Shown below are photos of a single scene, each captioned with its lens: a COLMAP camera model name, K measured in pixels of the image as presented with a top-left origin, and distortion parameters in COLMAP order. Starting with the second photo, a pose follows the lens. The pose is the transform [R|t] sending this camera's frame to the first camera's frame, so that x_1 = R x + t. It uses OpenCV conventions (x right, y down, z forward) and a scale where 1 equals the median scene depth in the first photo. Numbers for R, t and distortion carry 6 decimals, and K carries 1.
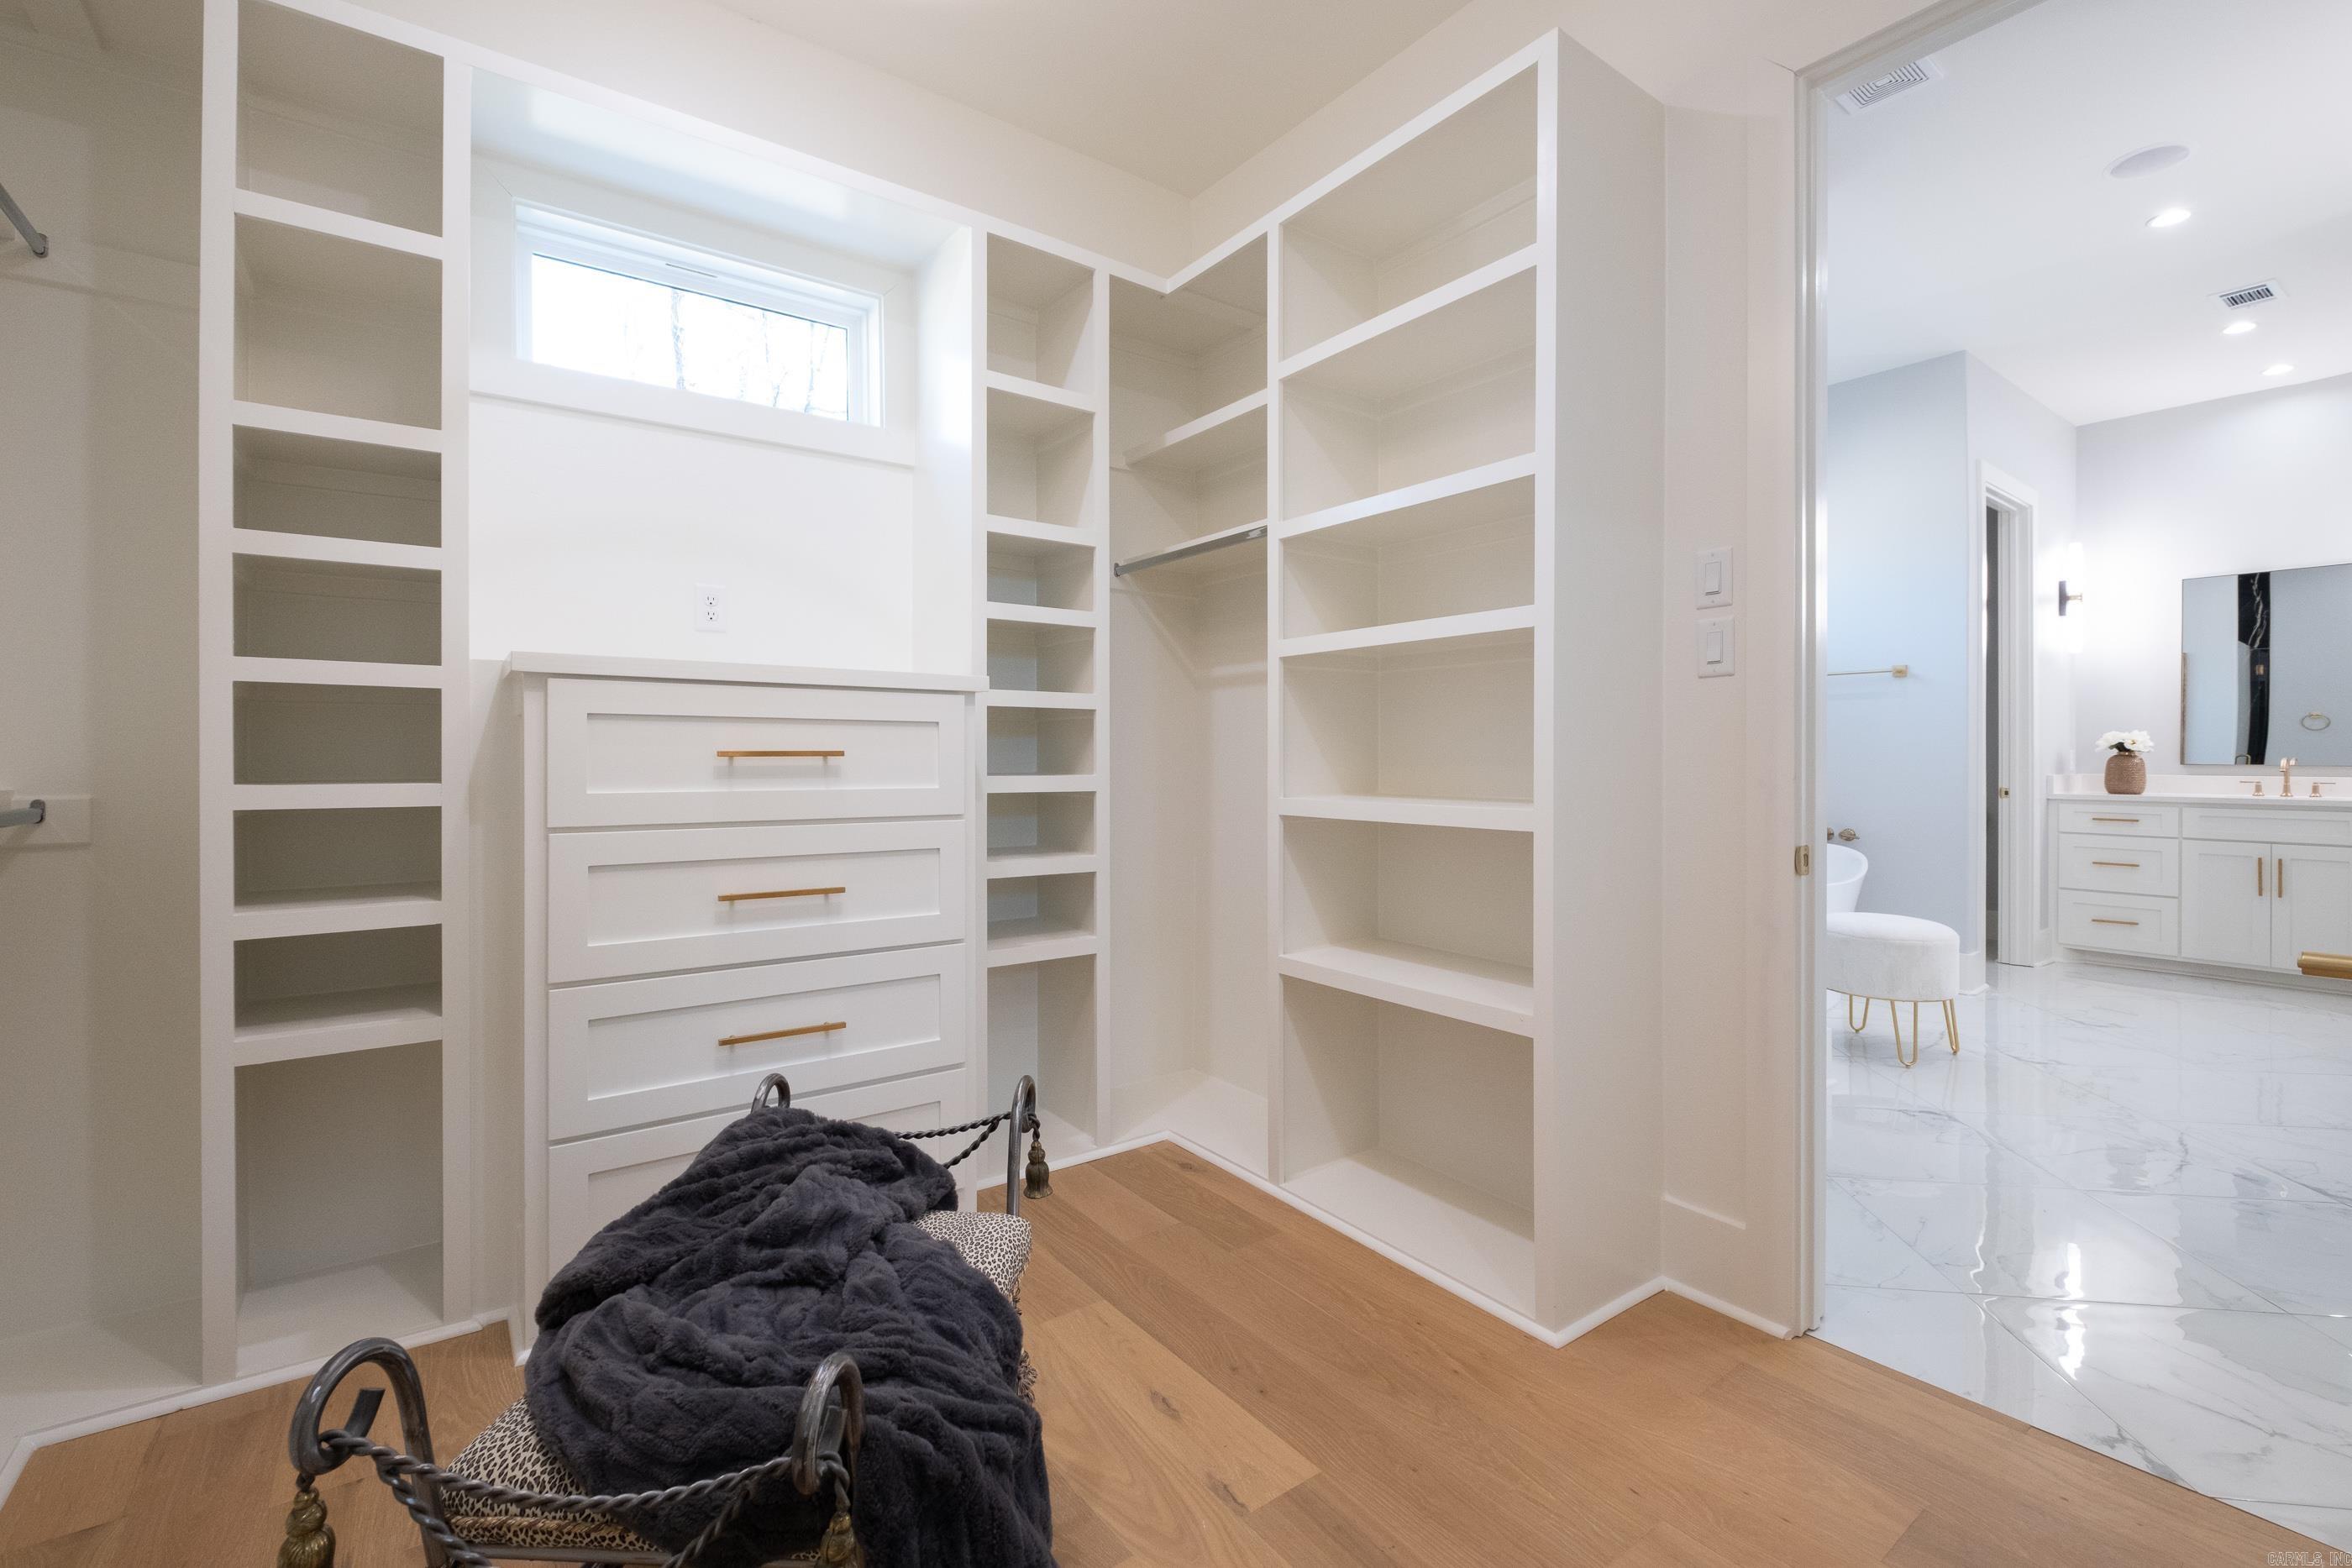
lens RADIAL K [[1019.0, 0, 1176.4], [0, 1019.0, 770.9], [0, 0, 1]] dist [0.005267, -0.005123]
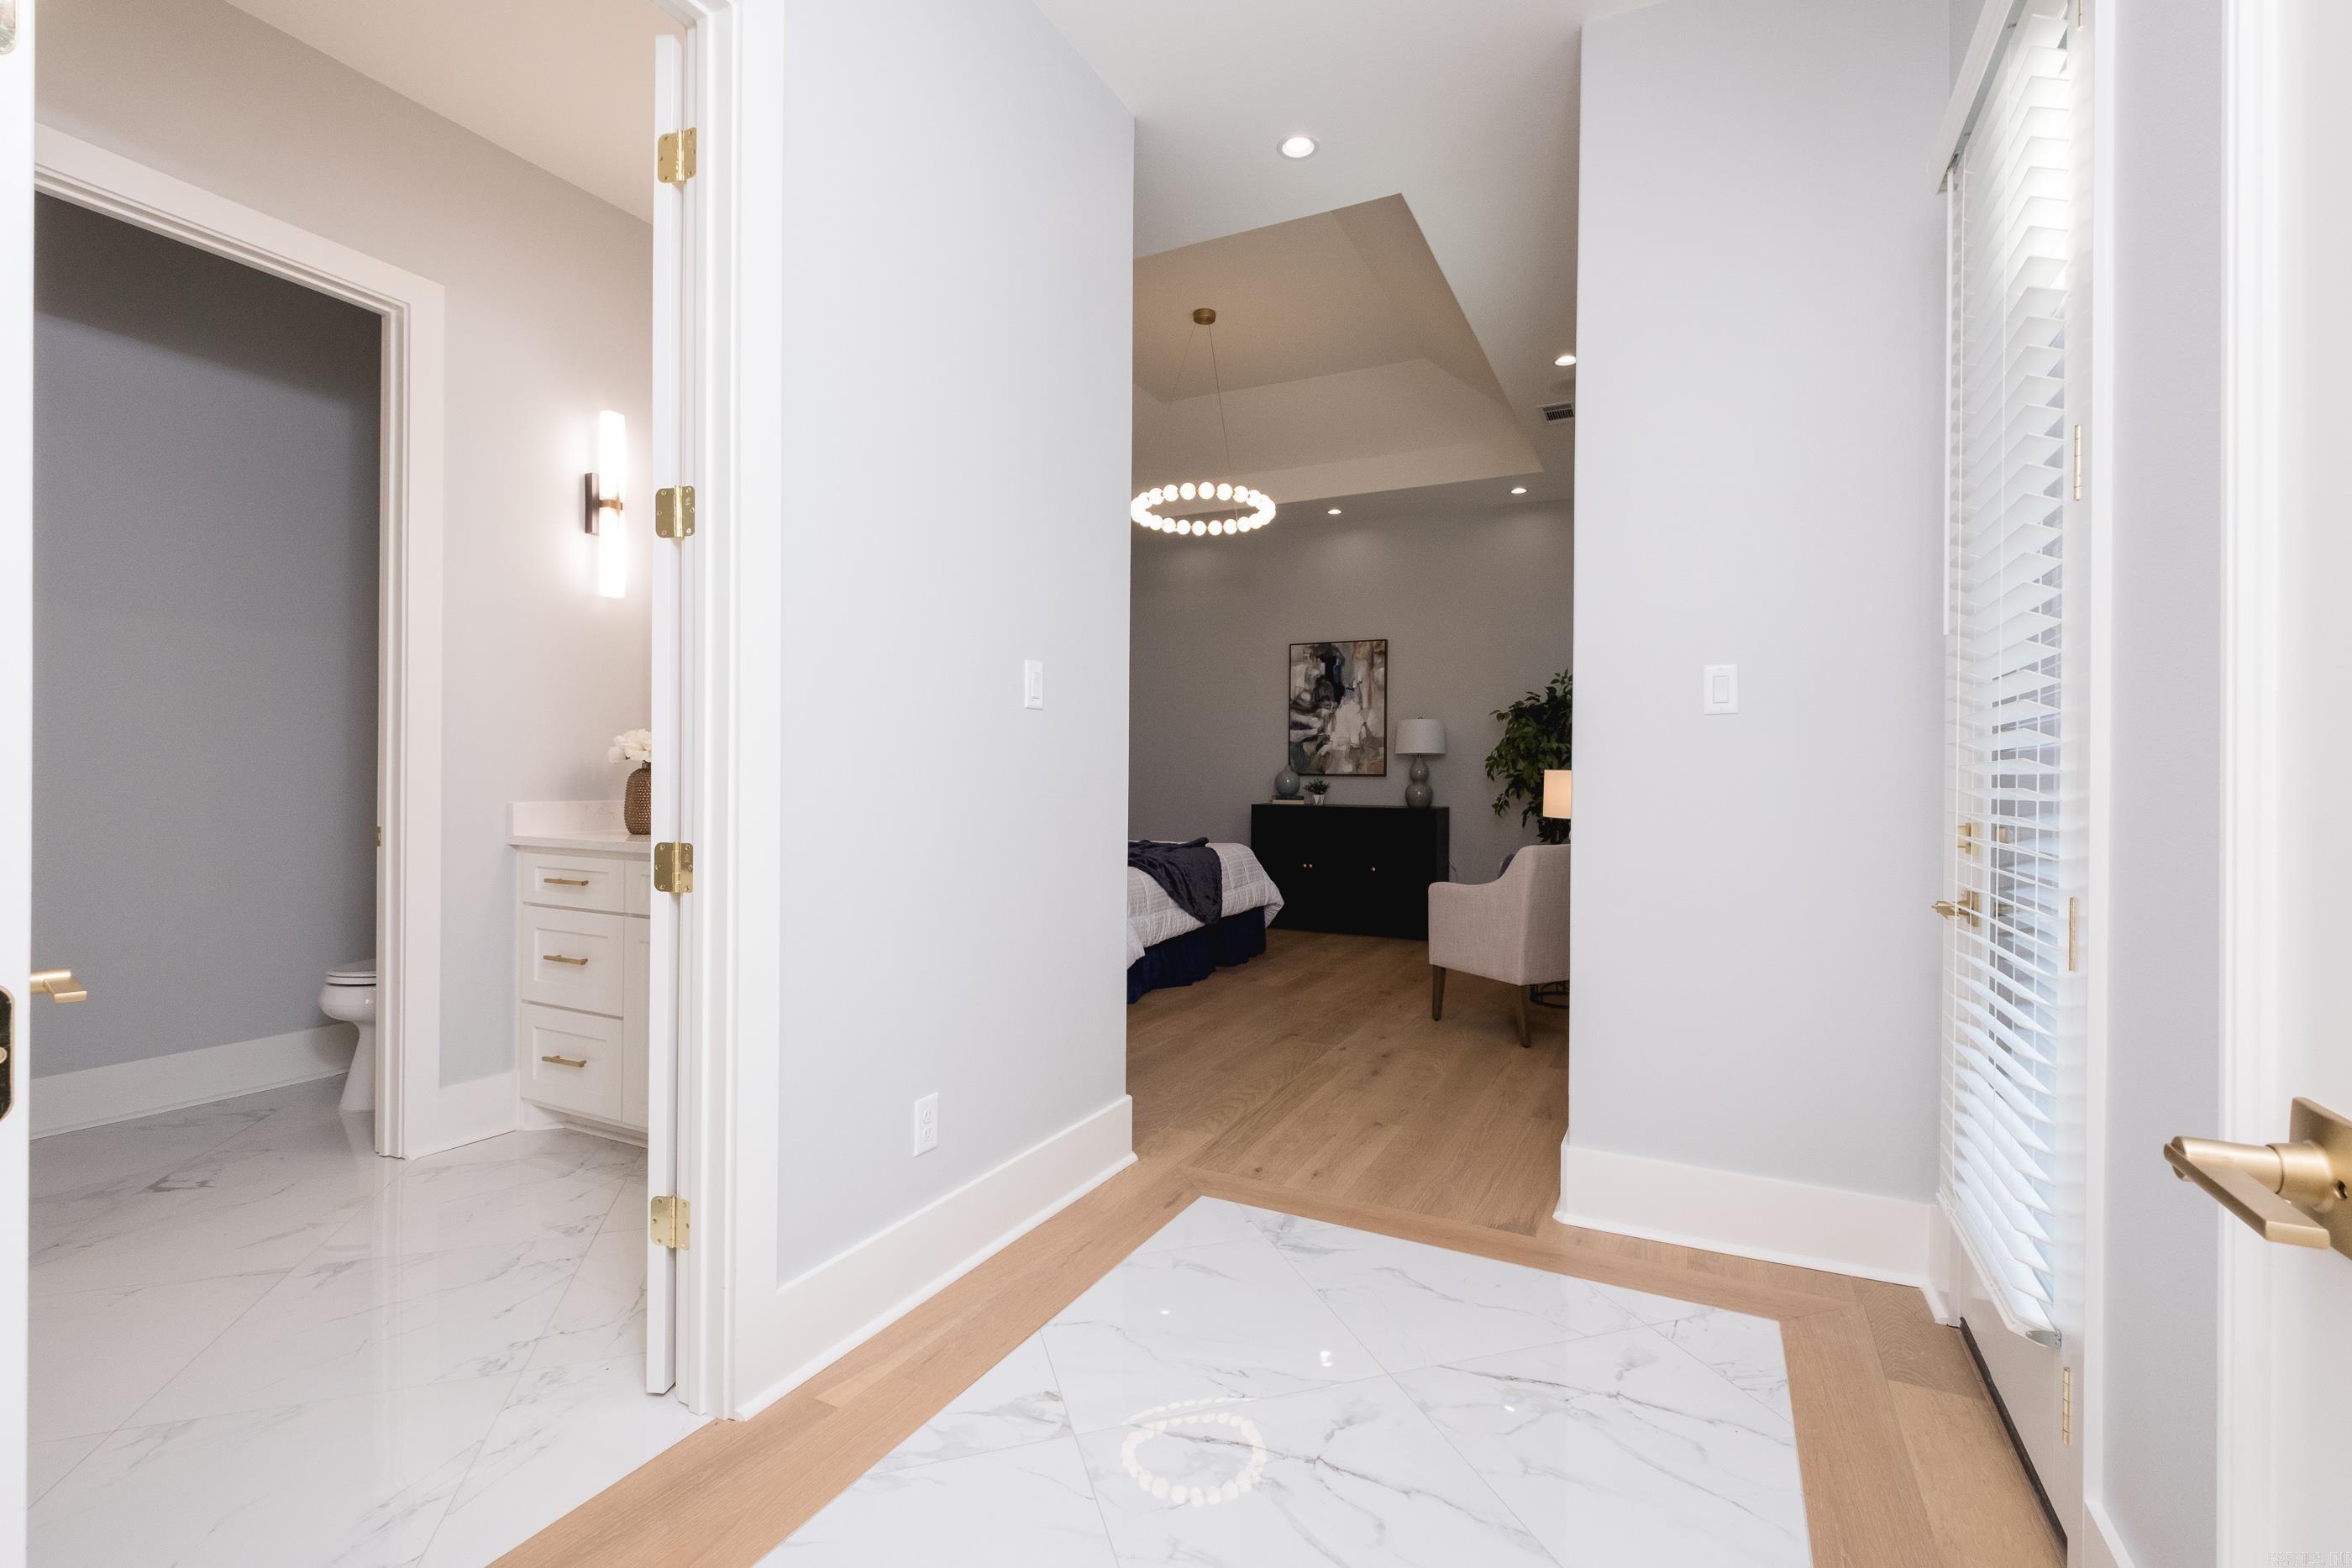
lens RADIAL K [[1019.0, 0, 1176.0], [0, 1019.0, 785.5], [0, 0, 1]] dist [0.005267, -0.005123]
pose [[0.891353, 0.003070, 0.453300, 0.904303], [-0.001189, 0.999989, -0.004435, -0.003268], [-0.453309, 0.003414, 0.891347, 0.319406]]
